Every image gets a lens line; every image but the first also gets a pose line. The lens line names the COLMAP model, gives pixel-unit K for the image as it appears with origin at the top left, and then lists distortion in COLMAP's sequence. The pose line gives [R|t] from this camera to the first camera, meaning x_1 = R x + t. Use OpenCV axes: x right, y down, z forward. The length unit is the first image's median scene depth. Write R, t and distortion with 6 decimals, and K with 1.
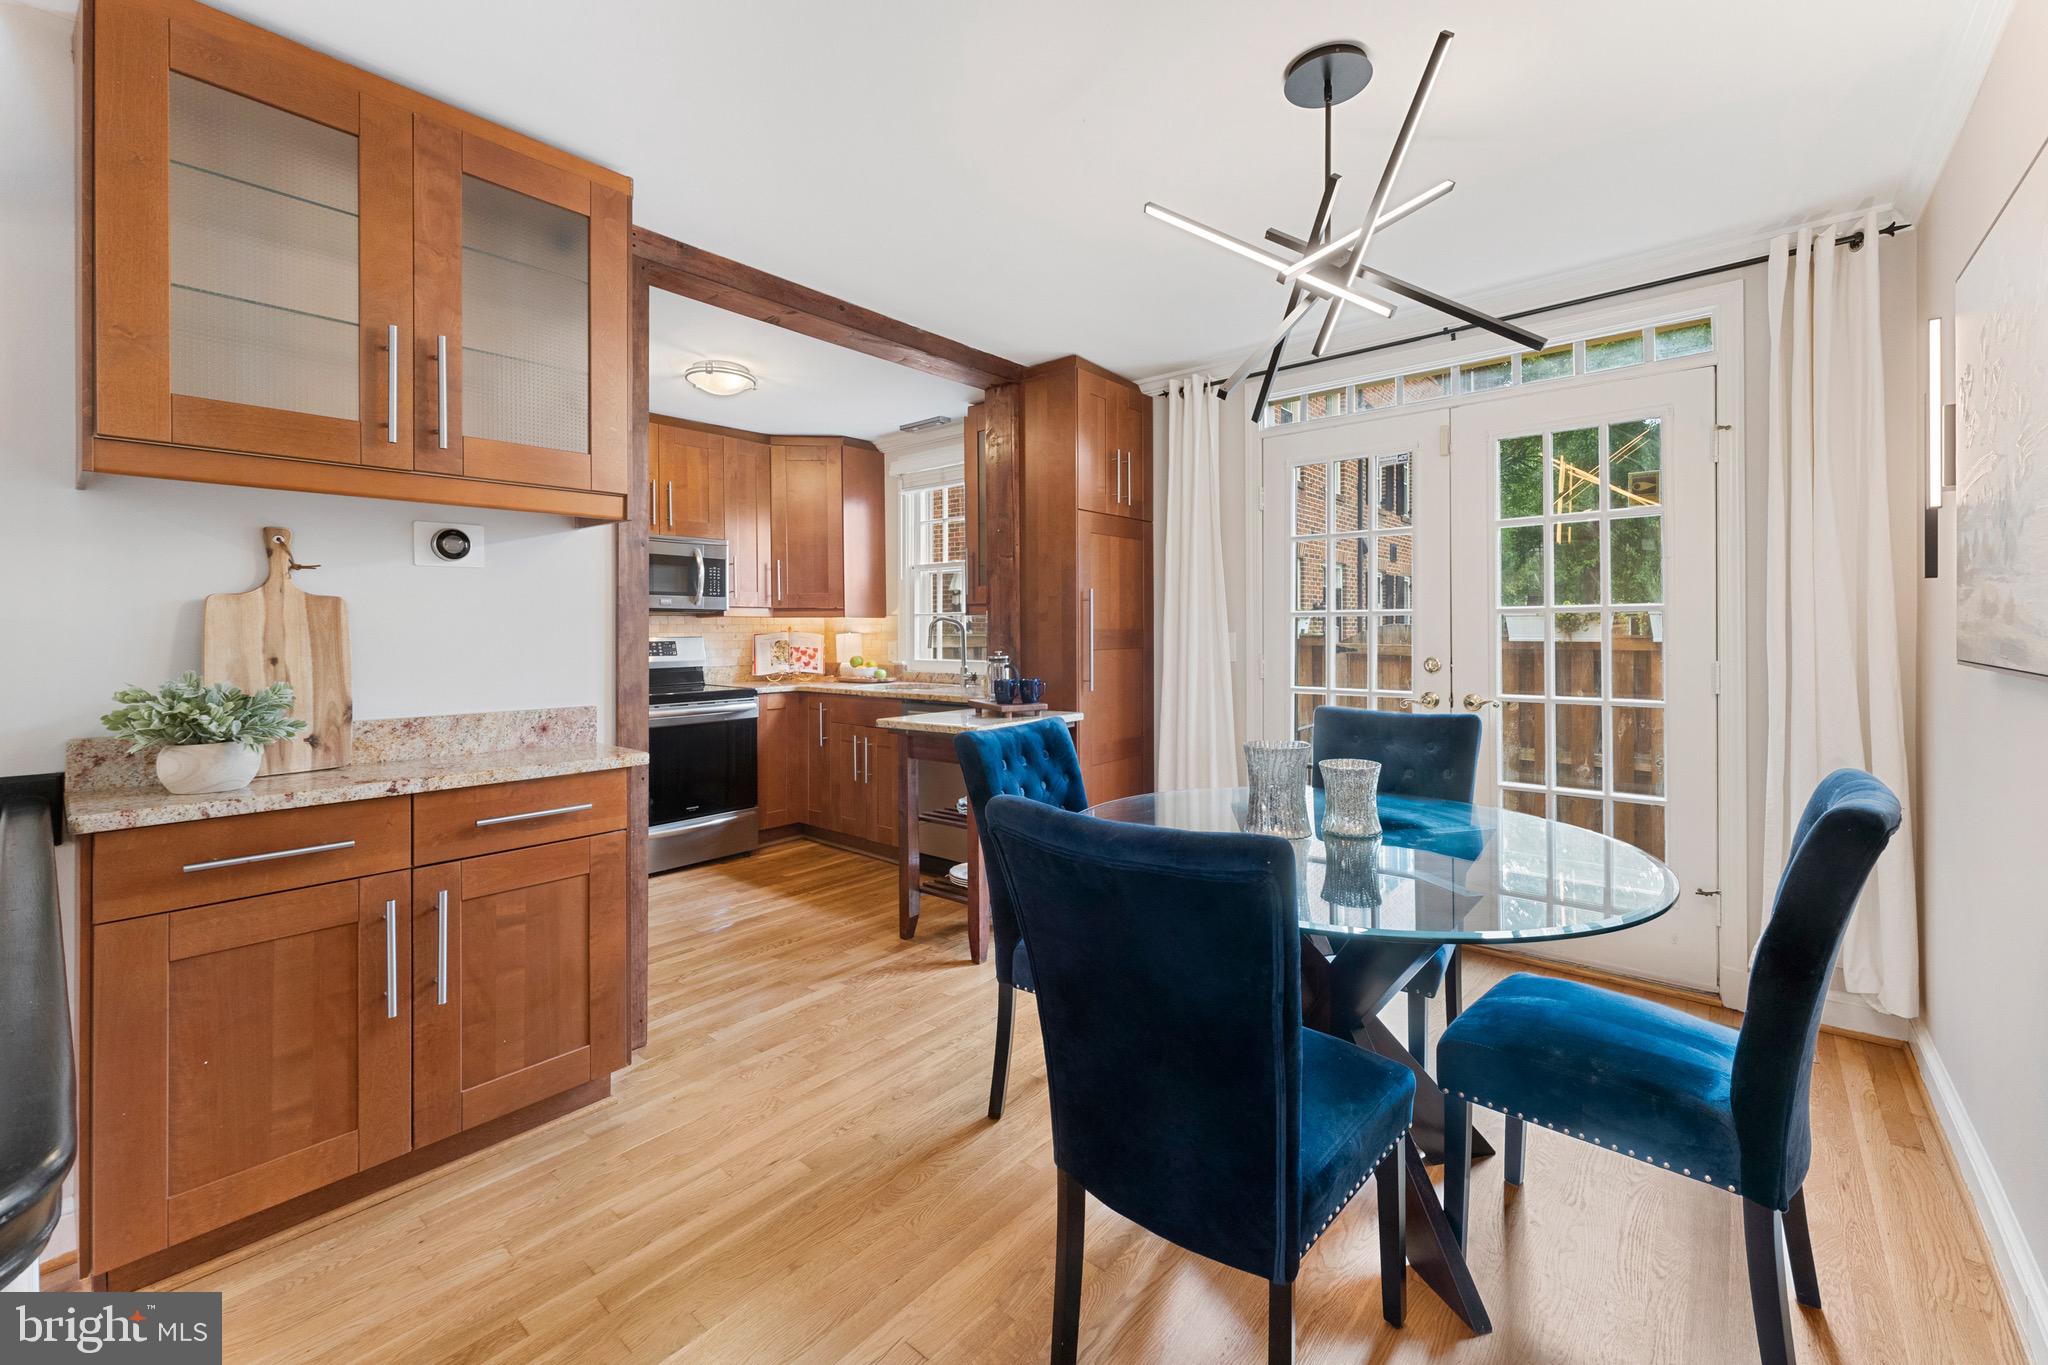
lens RADIAL K [[845.9, 0, 1041.3], [0, 845.9, 635.9], [0, 0, 1]] dist [-0.000670, -0.000075]
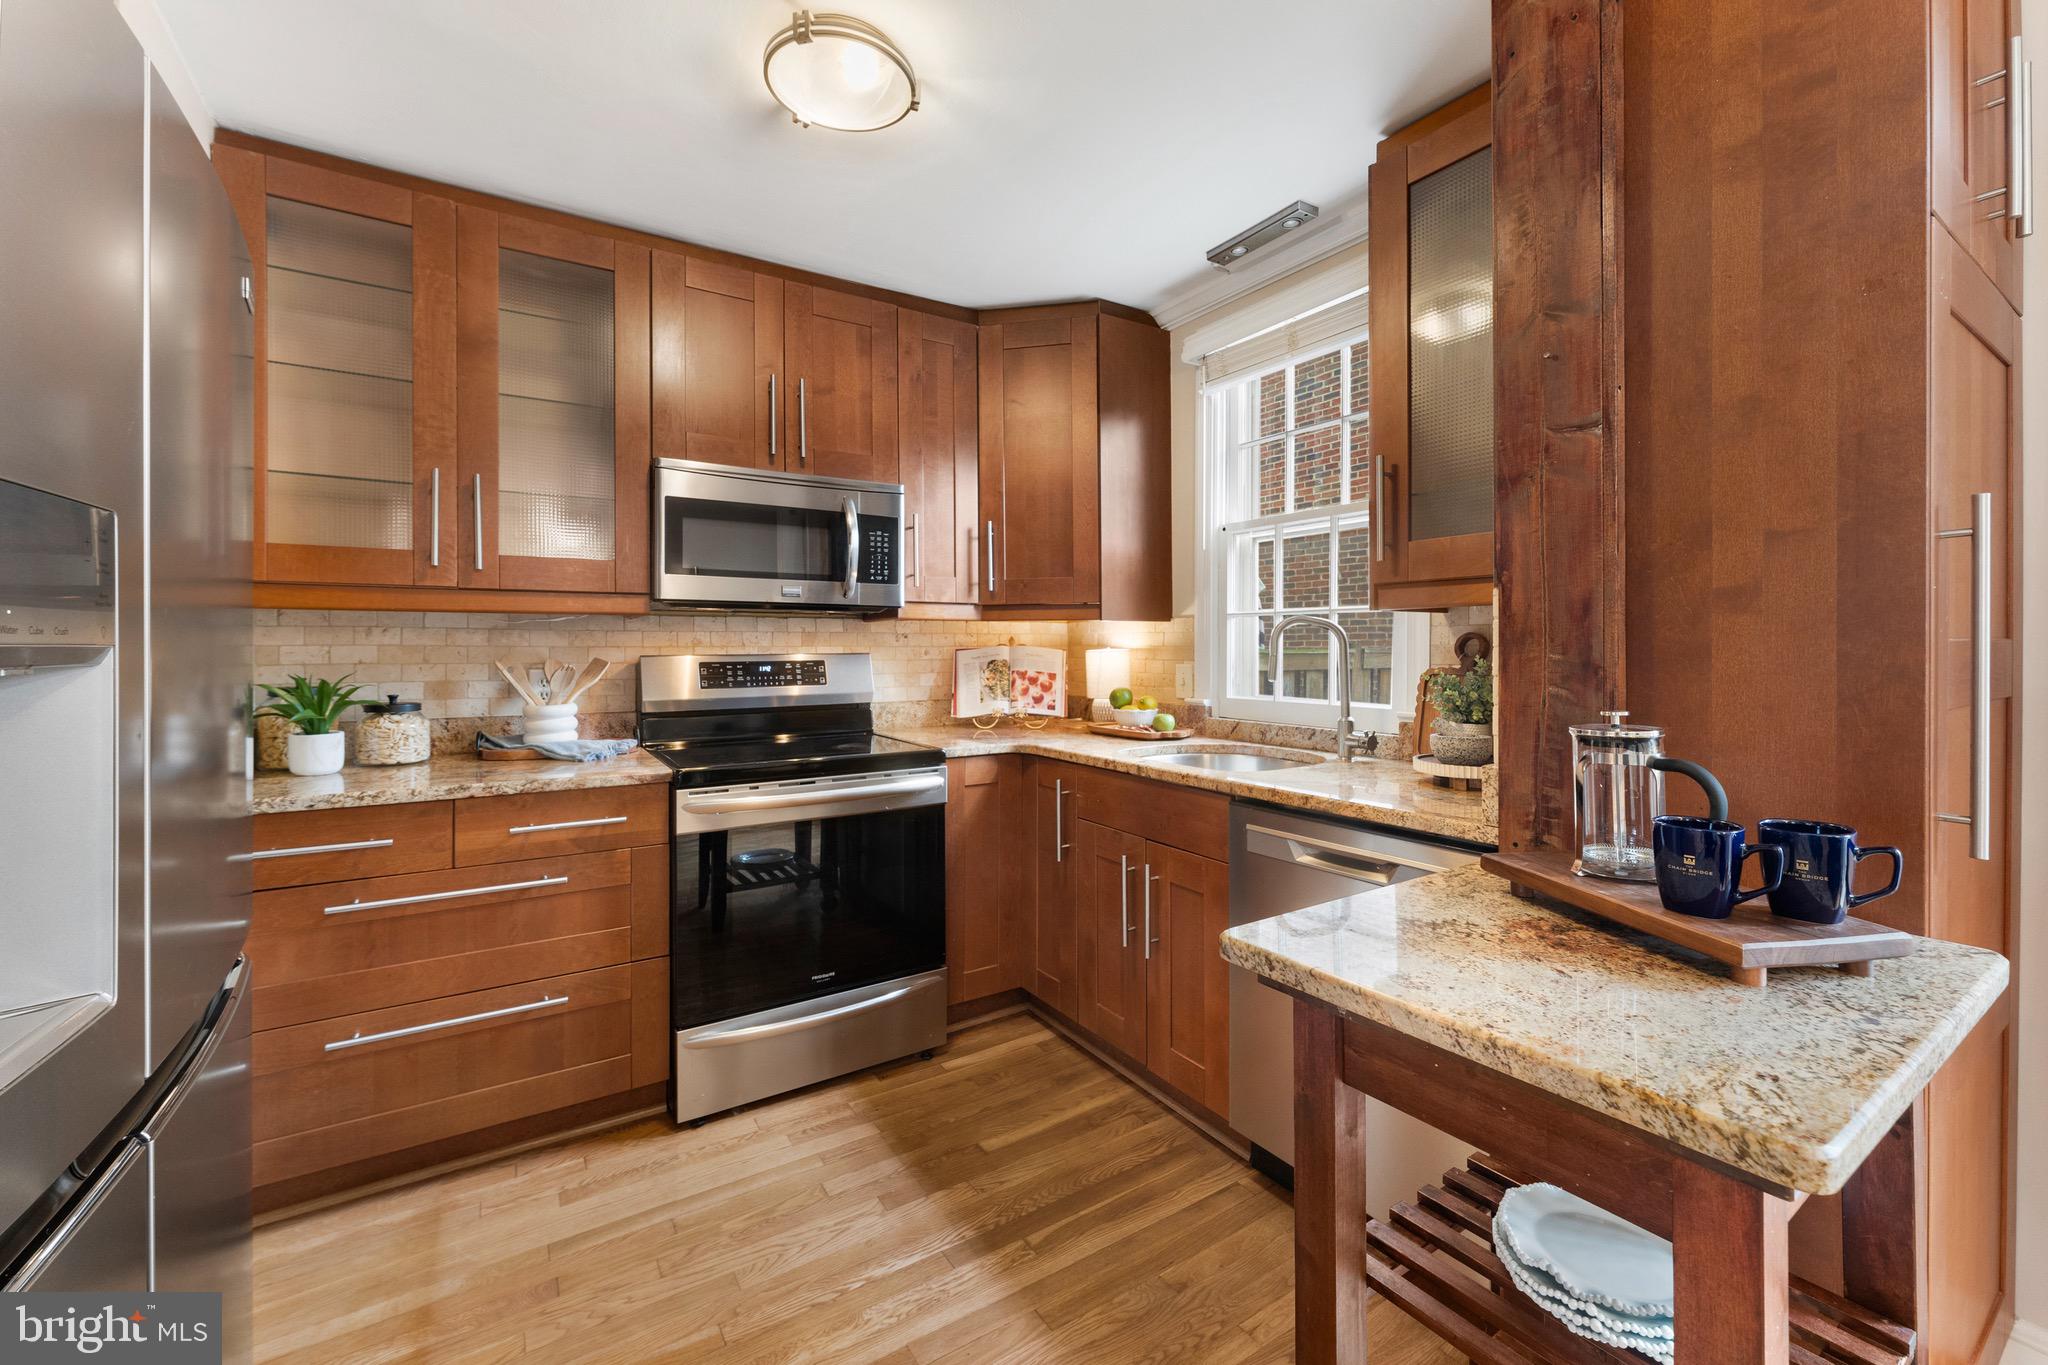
lens RADIAL K [[820.1, 0, 1030.0], [0, 820.1, 649.8], [0, 0, 1]] dist [-0.000499, -0.000454]
pose [[0.954874, 0.003288, -0.296993, -0.118014], [-0.003140, 0.999995, 0.000973, -0.002330], [0.296995, 0.000003, 0.954879, 0.473881]]
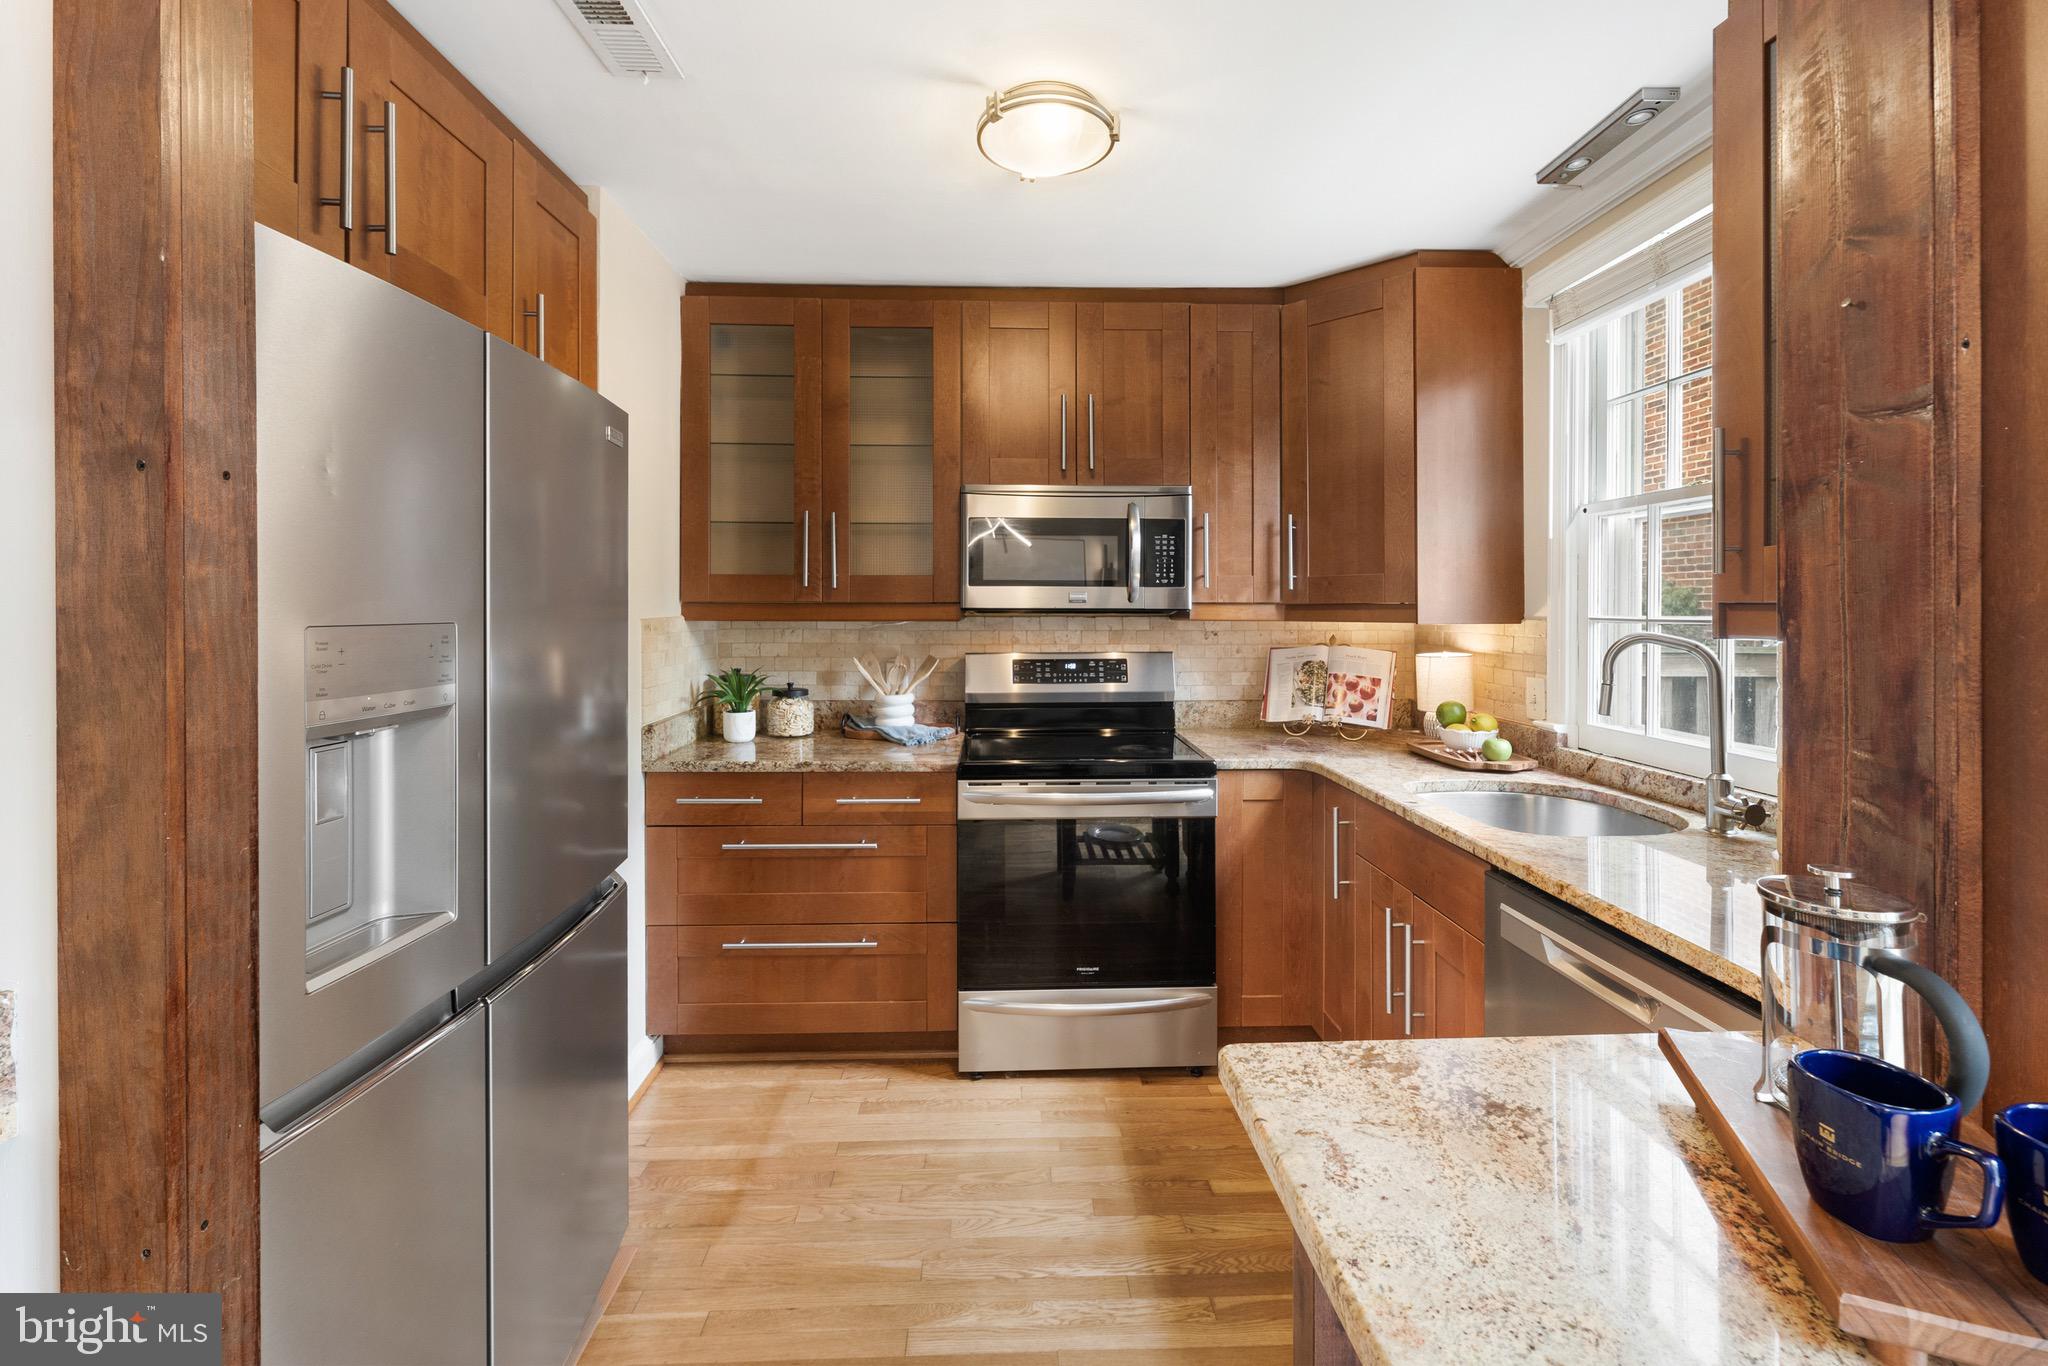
lens RADIAL K [[843.6, 0, 1038.6], [0, 843.6, 609.9], [0, 0, 1]] dist [-0.001326, -0.000051]
pose [[0.670400, 0.006767, -0.741969, -0.020698], [-0.004992, 0.999977, 0.004609, -0.030938], [0.741983, 0.000614, 0.670418, 0.523794]]
